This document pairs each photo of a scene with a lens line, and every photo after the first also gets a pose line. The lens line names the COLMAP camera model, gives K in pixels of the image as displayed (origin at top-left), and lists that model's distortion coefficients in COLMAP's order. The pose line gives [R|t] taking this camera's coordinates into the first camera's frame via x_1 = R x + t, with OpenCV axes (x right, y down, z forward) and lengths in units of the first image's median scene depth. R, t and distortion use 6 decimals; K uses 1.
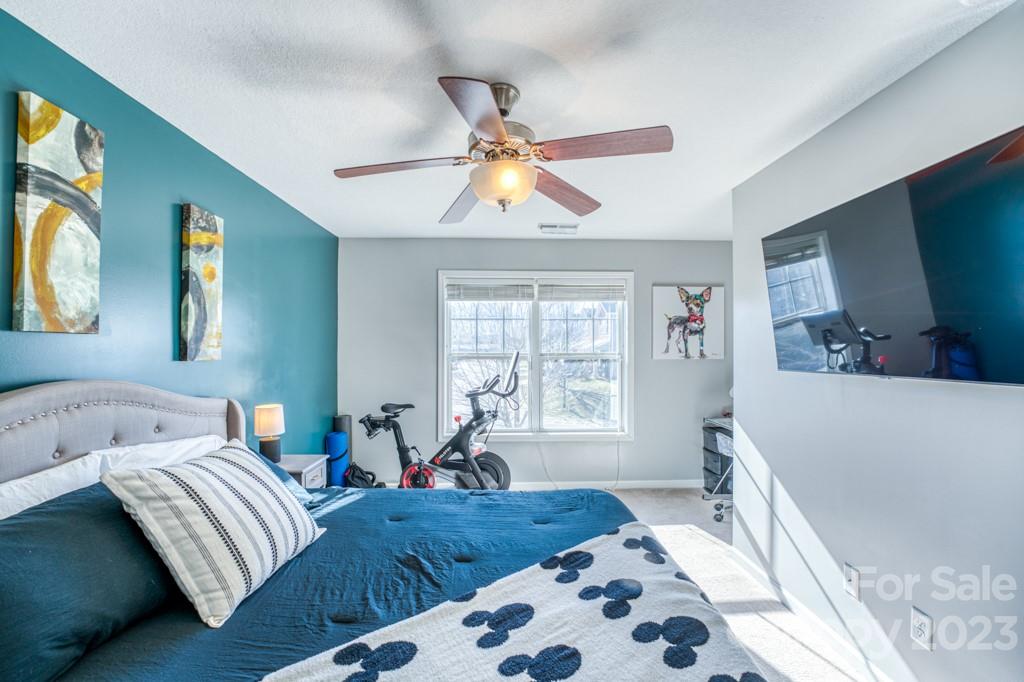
lens RADIAL K [[422.5, 0, 511.8], [0, 422.5, 343.0], [0, 0, 1]] dist [-0.028862, 0.002544]
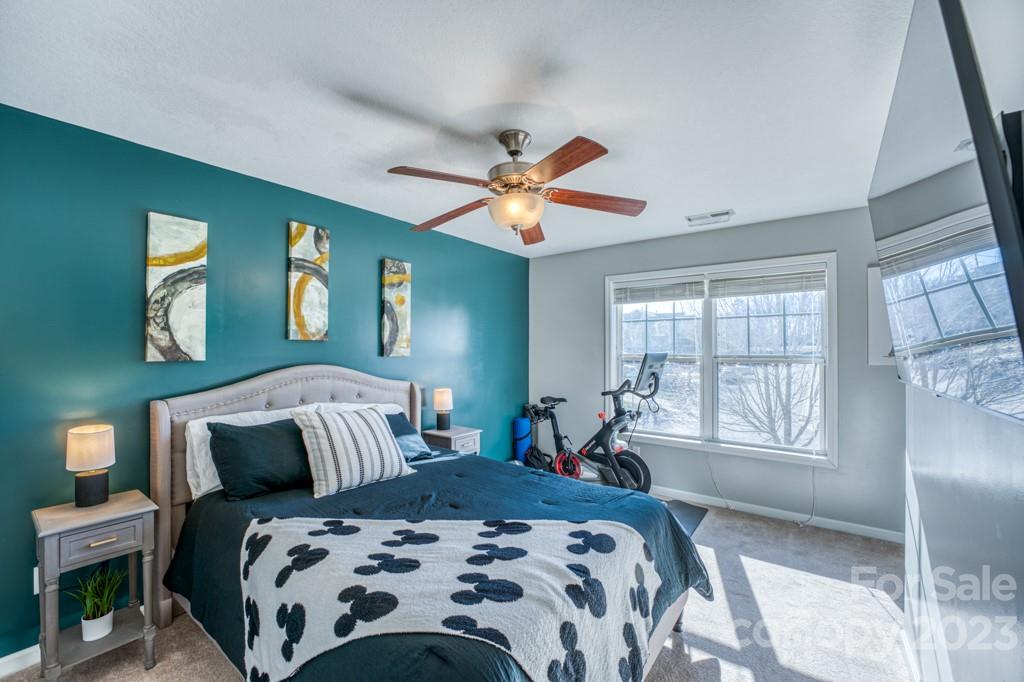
lens RADIAL K [[422.5, 0, 515.8], [0, 422.5, 343.4], [0, 0, 1]] dist [-0.028862, 0.002544]
pose [[0.772237, -0.005814, -0.635308, 0.613441], [0.003854, 0.999983, -0.004466, 0.002105], [0.635323, 0.001001, 0.772246, 0.059106]]
